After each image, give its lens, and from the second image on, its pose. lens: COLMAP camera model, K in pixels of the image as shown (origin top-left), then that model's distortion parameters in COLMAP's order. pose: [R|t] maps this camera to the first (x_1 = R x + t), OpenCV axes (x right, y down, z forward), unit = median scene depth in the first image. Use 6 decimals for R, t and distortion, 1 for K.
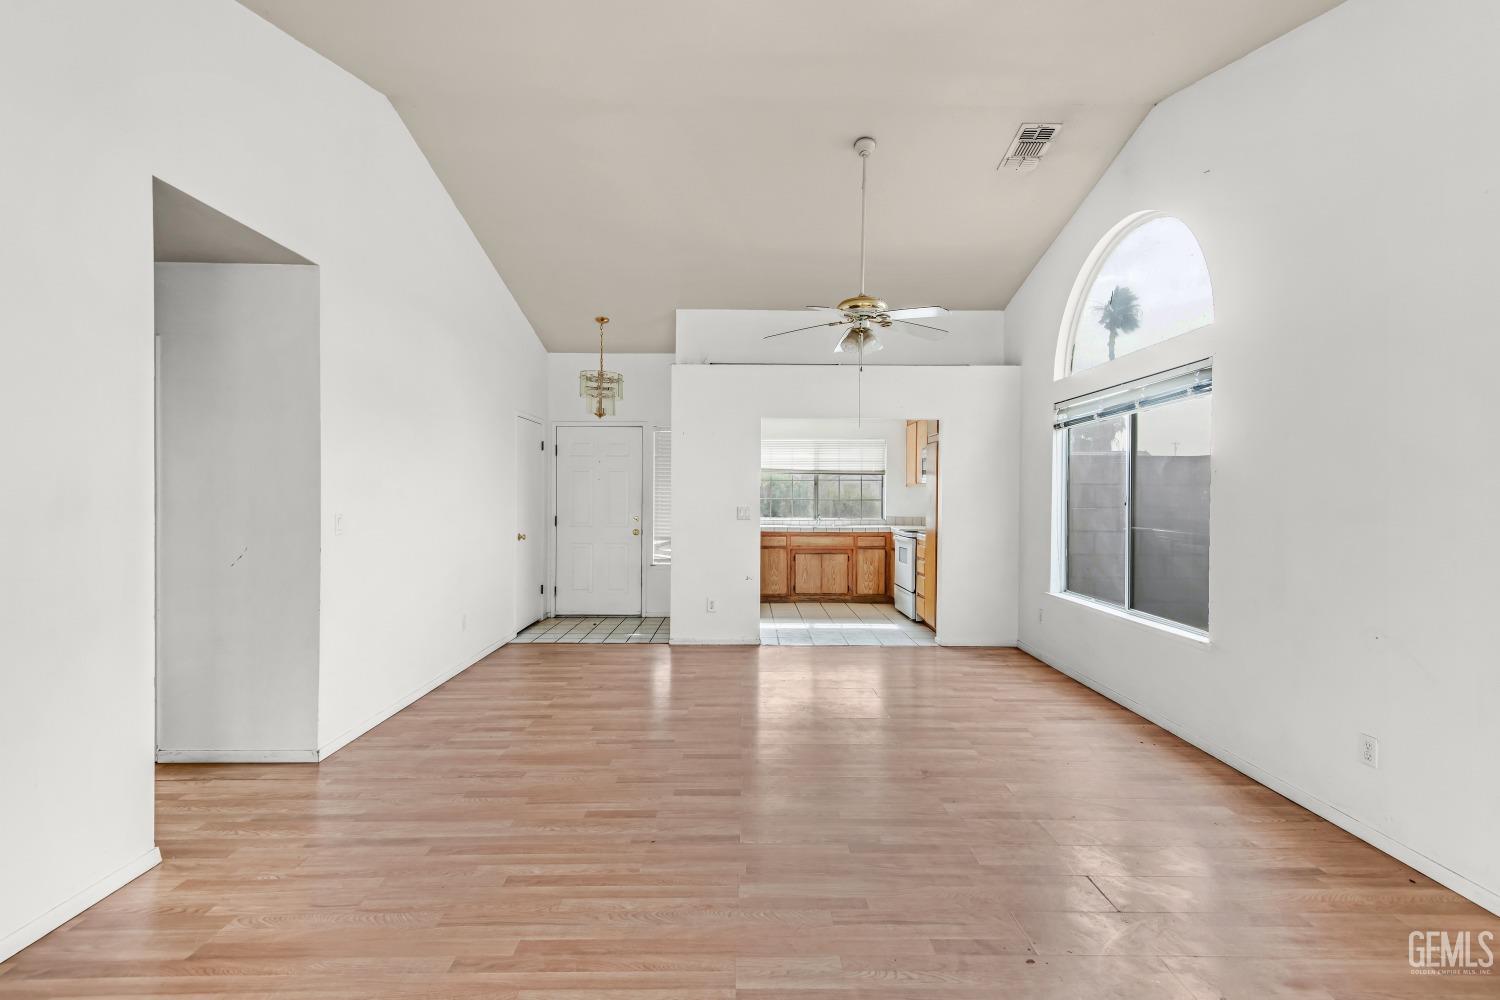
lens RADIAL K [[677.4, 0, 752.9], [0, 677.4, 499.7], [0, 0, 1]] dist [0.032577, -0.012911]
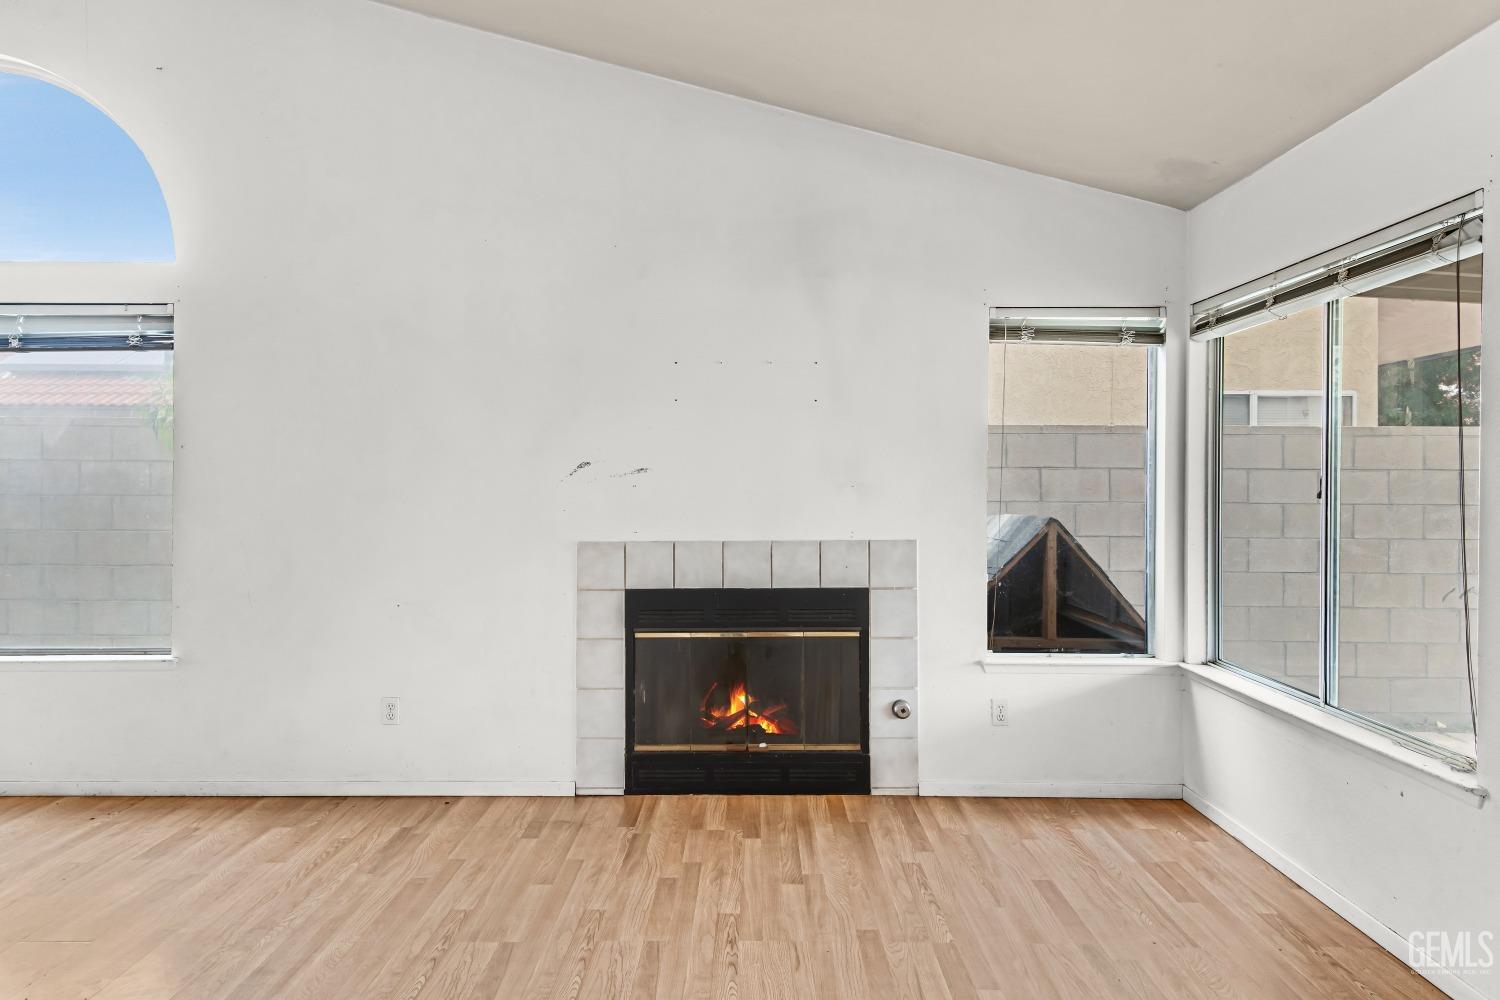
lens RADIAL K [[901.6, 0, 749.2], [0, 901.6, 488.9], [0, 0, 1]] dist [0.032117, -0.010426]
pose [[0.016321, -0.011498, 0.999801, -0.224446], [0.004293, 0.999925, 0.011430, -0.000334], [-0.999858, 0.004106, 0.016369, 0.174782]]
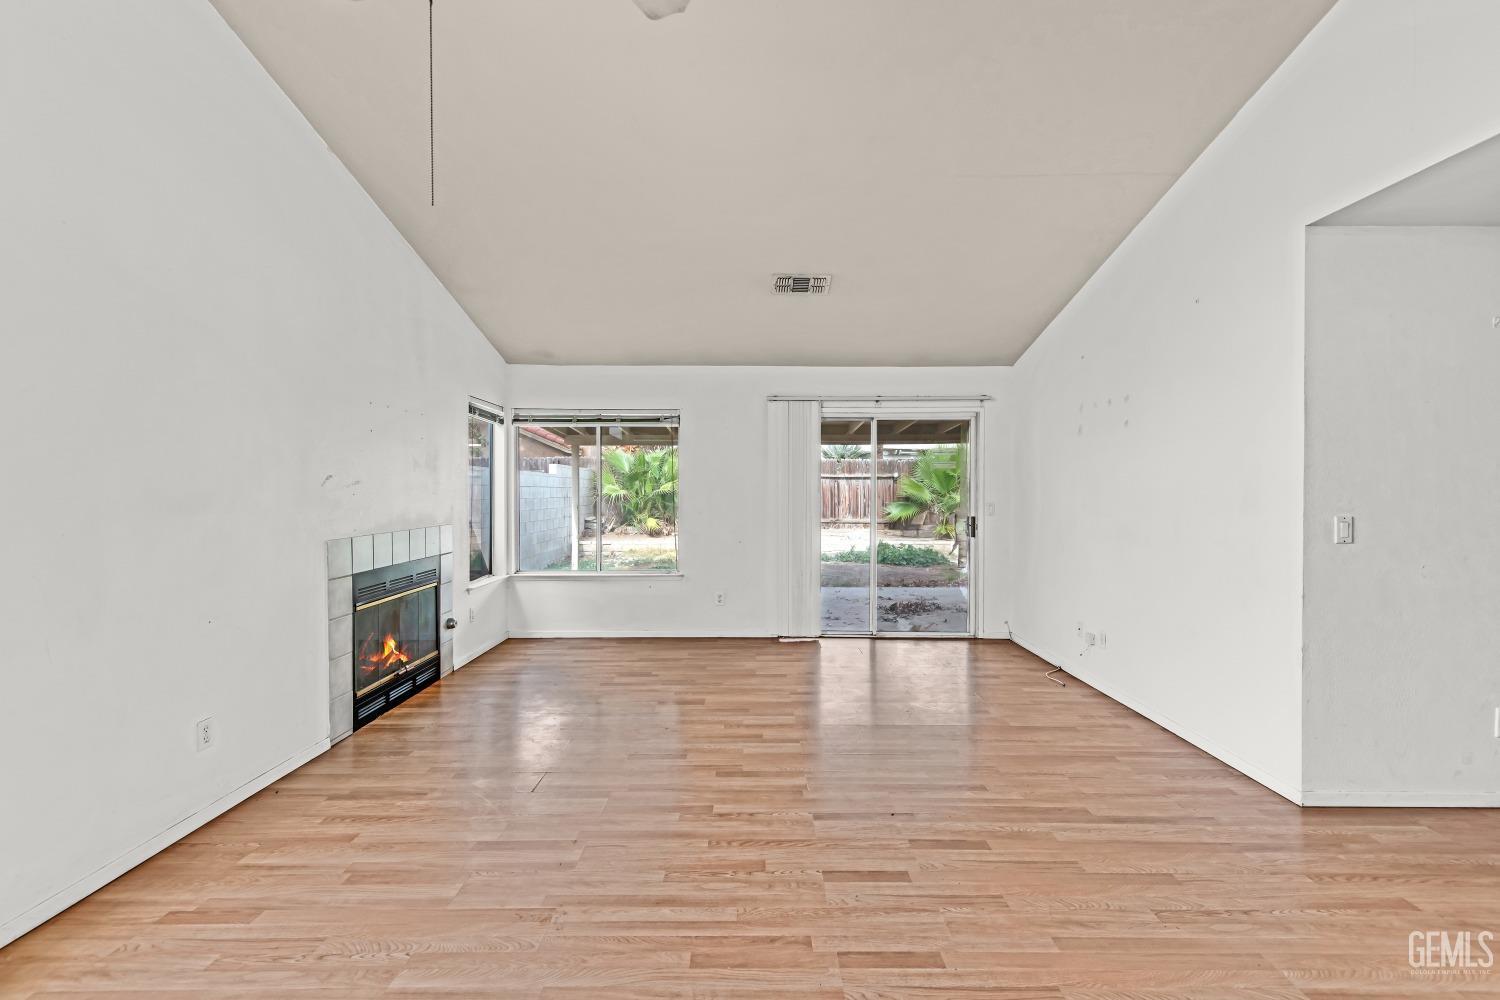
lens RADIAL K [[677.4, 0, 750.2], [0, 677.4, 498.4], [0, 0, 1]] dist [0.032577, -0.012911]
pose [[-0.999842, -0.007417, 0.016160, 0.026716], [-0.007088, 0.999769, 0.020281, -0.006667], [-0.016307, 0.020163, -0.999664, 0.856477]]
